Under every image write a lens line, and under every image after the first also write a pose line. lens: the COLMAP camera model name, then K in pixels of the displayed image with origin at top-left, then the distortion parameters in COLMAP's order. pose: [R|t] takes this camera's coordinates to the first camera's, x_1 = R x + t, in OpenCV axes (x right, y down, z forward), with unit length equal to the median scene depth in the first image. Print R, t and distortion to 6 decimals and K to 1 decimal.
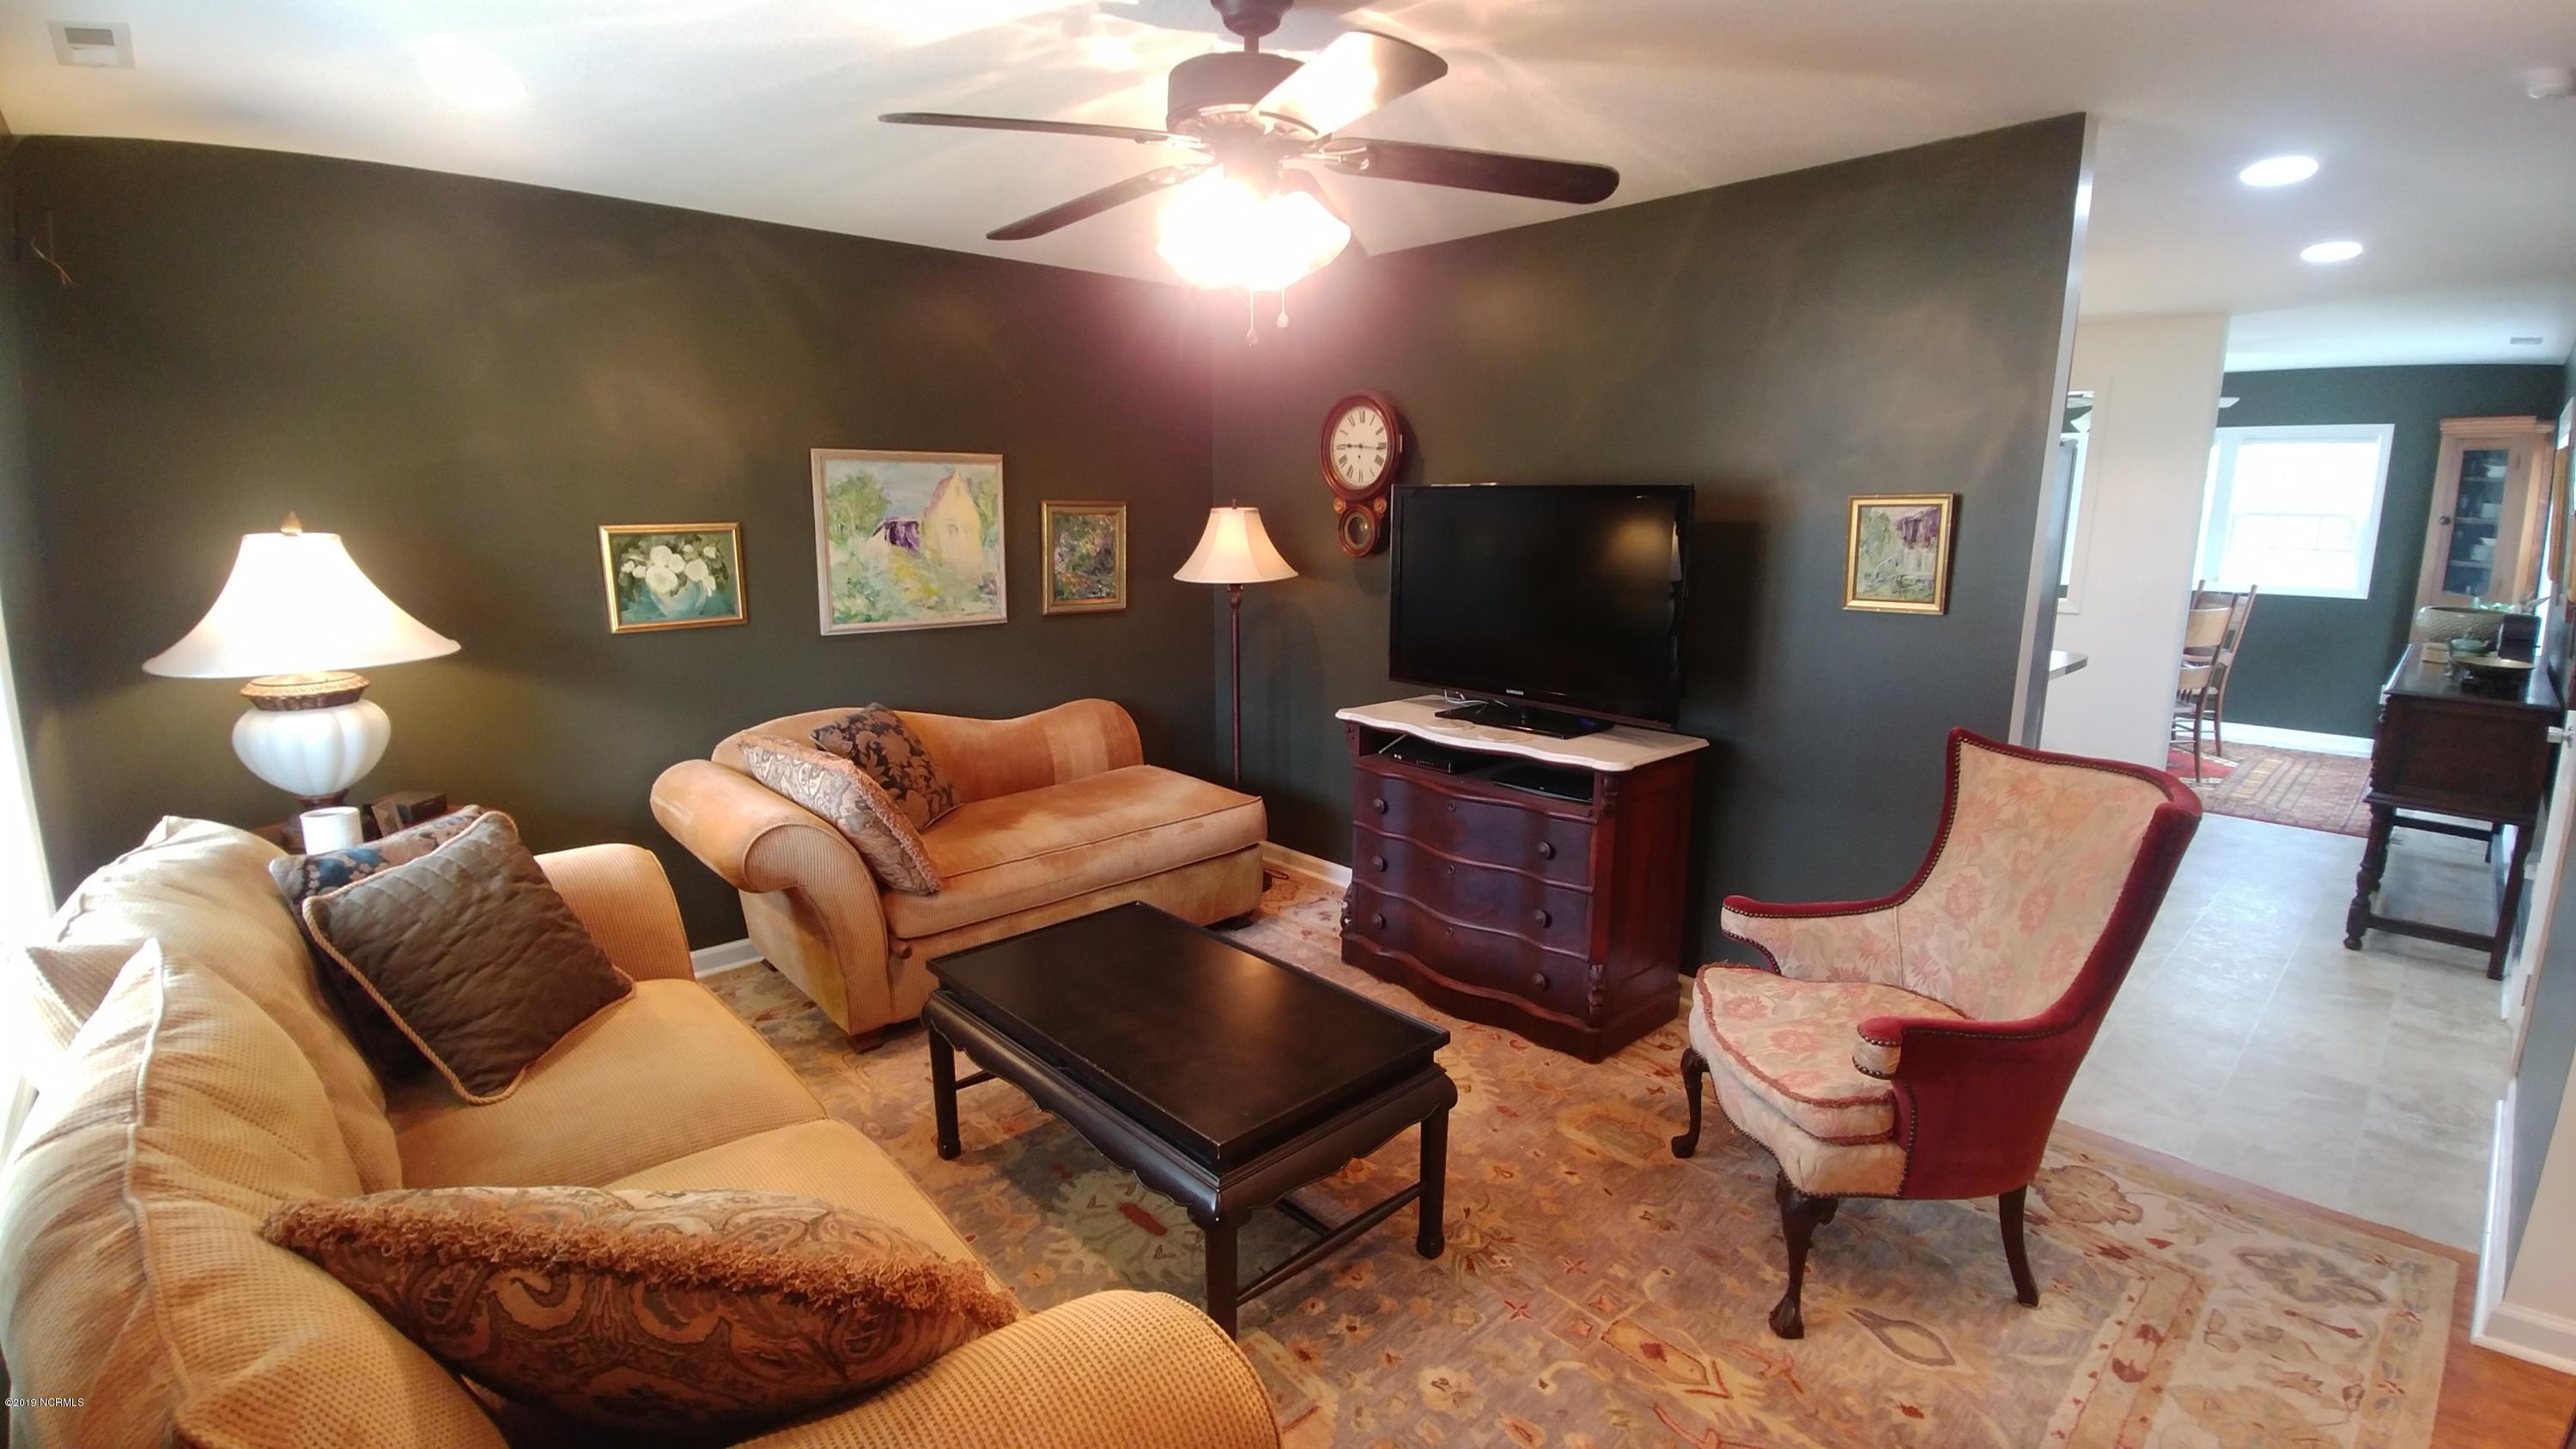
lens RADIAL K [[1148.5, 0, 1288.0], [0, 1148.5, 724.5], [0, 0, 1]] dist [-0.009198, -0.000283]
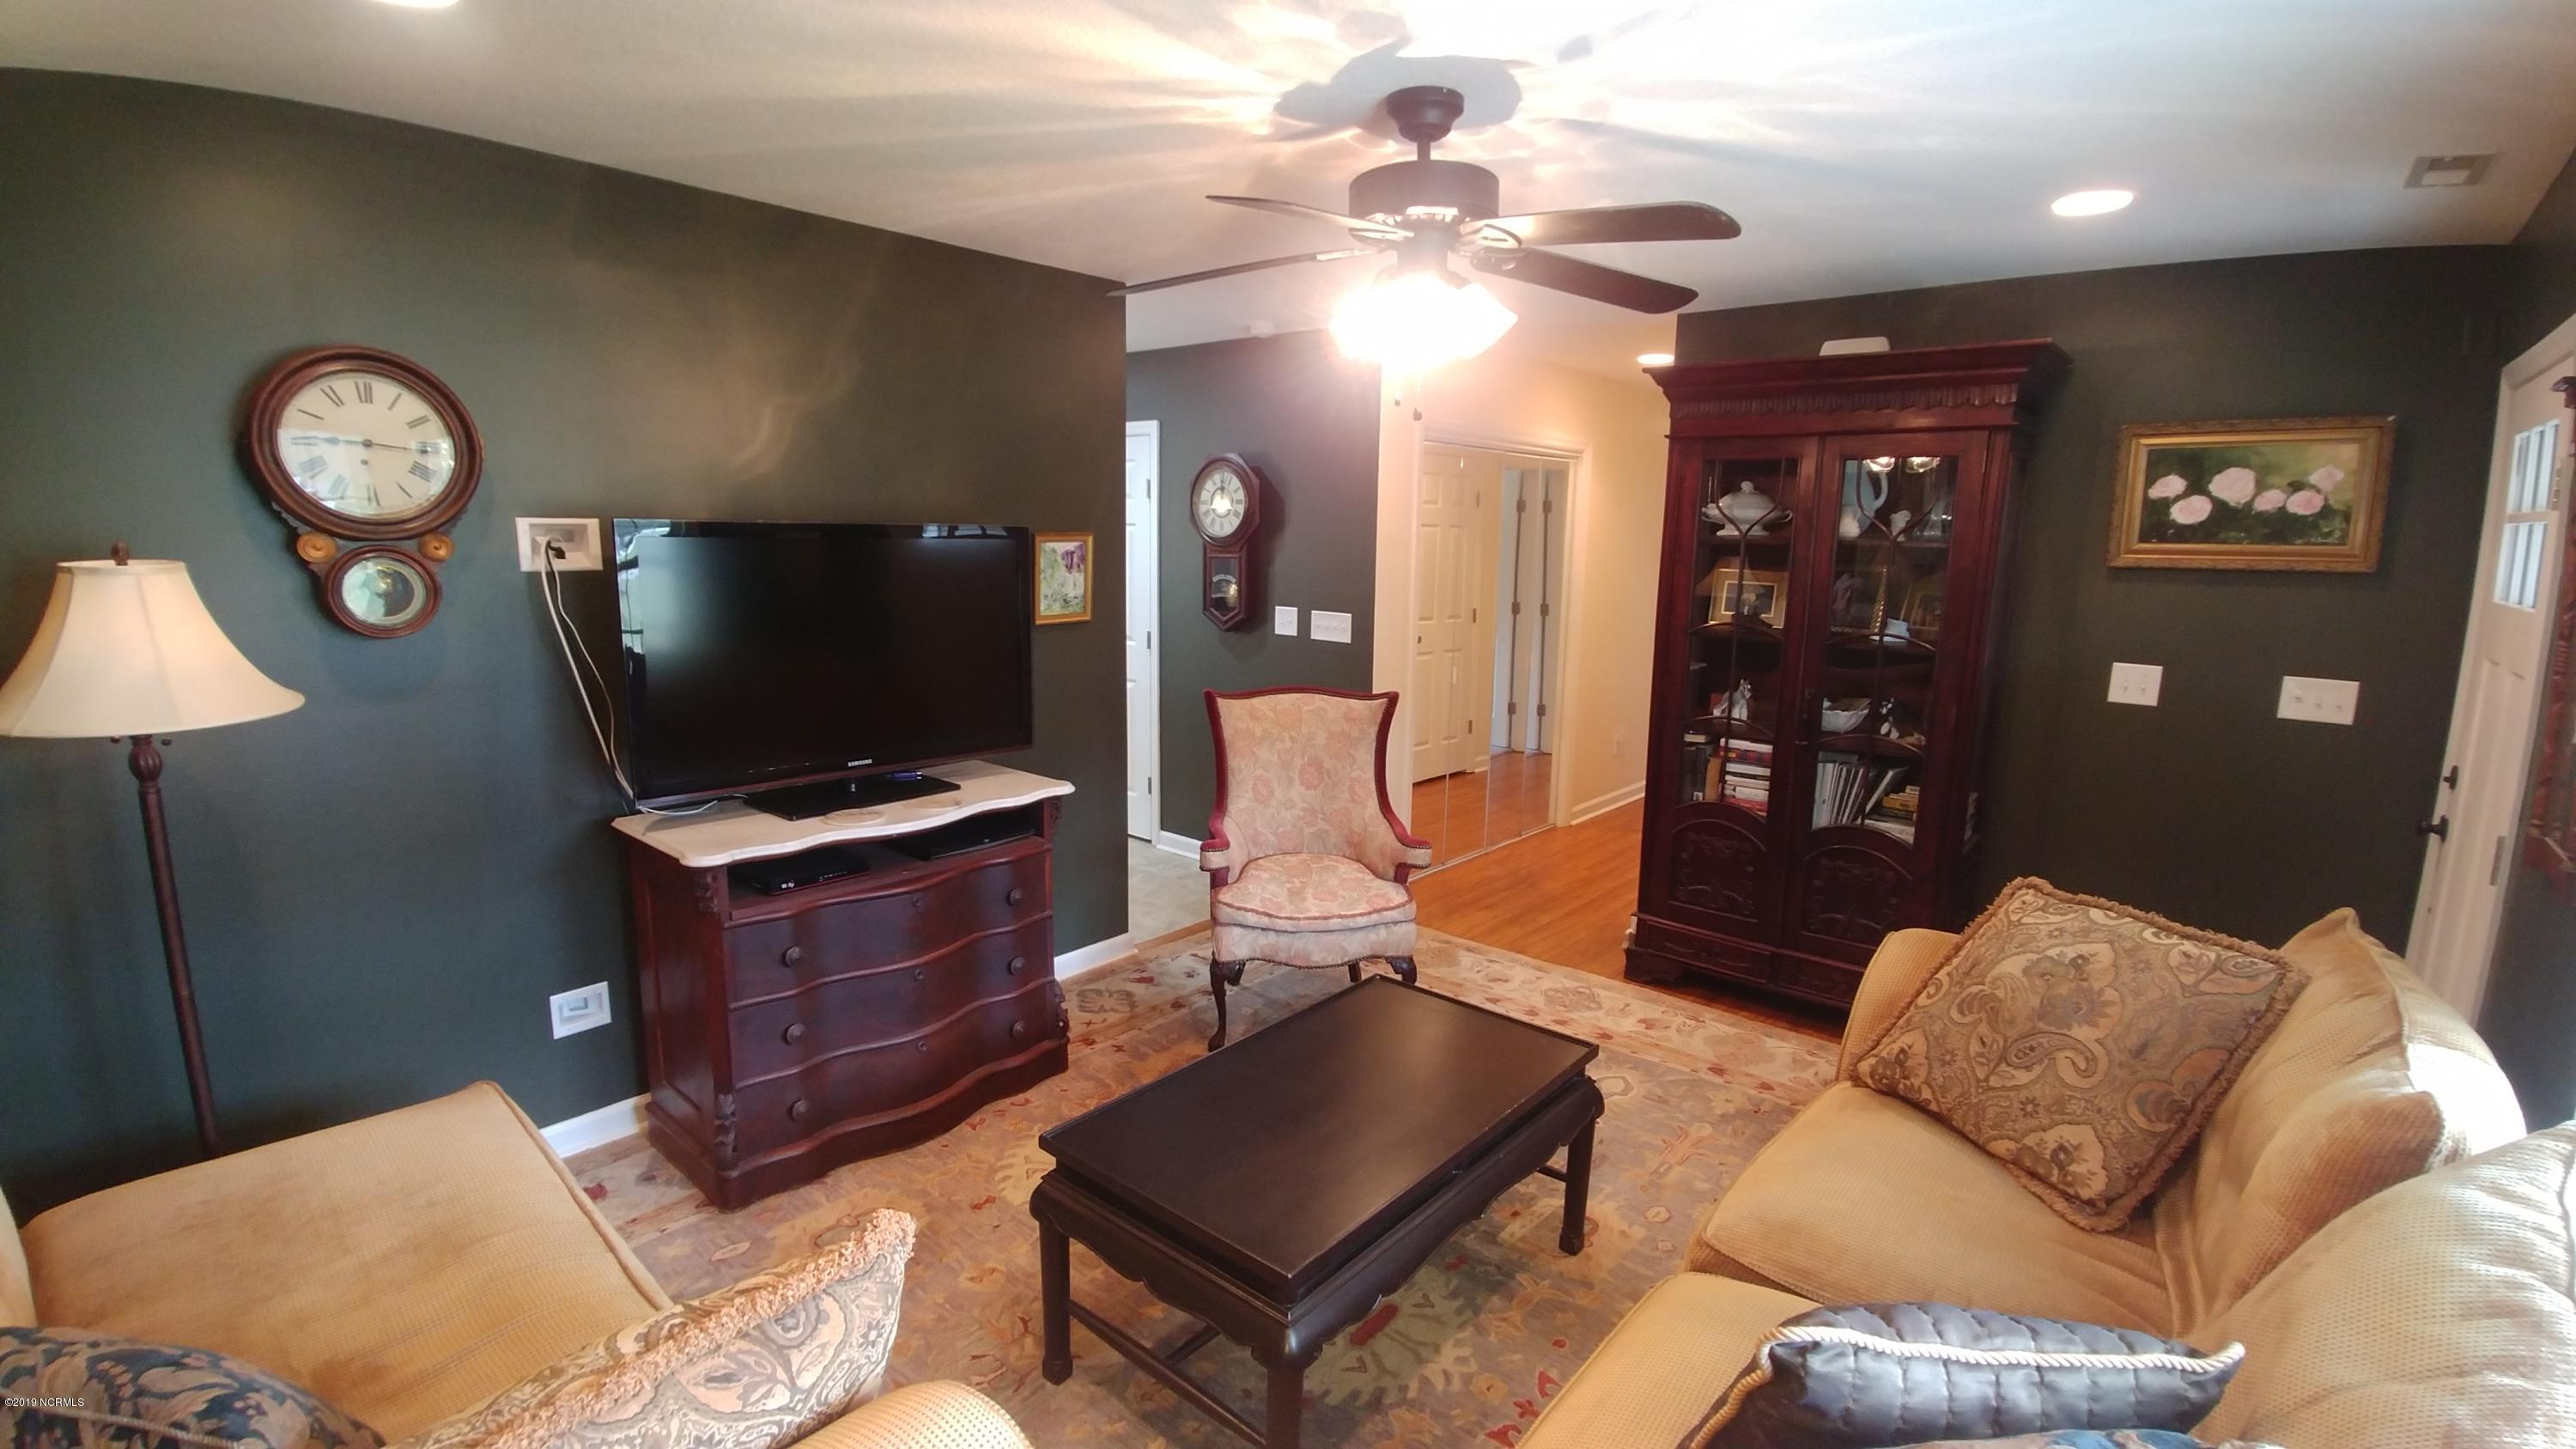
lens RADIAL K [[1165.1, 0, 1277.0], [0, 1165.1, 730.1], [0, 0, 1]] dist [-0.003151, -0.000302]
pose [[-0.107330, -0.179545, 0.977877, -0.821410], [0.173532, 0.965078, 0.196241, -0.202147], [-0.978962, 0.190756, -0.072425, 0.903134]]
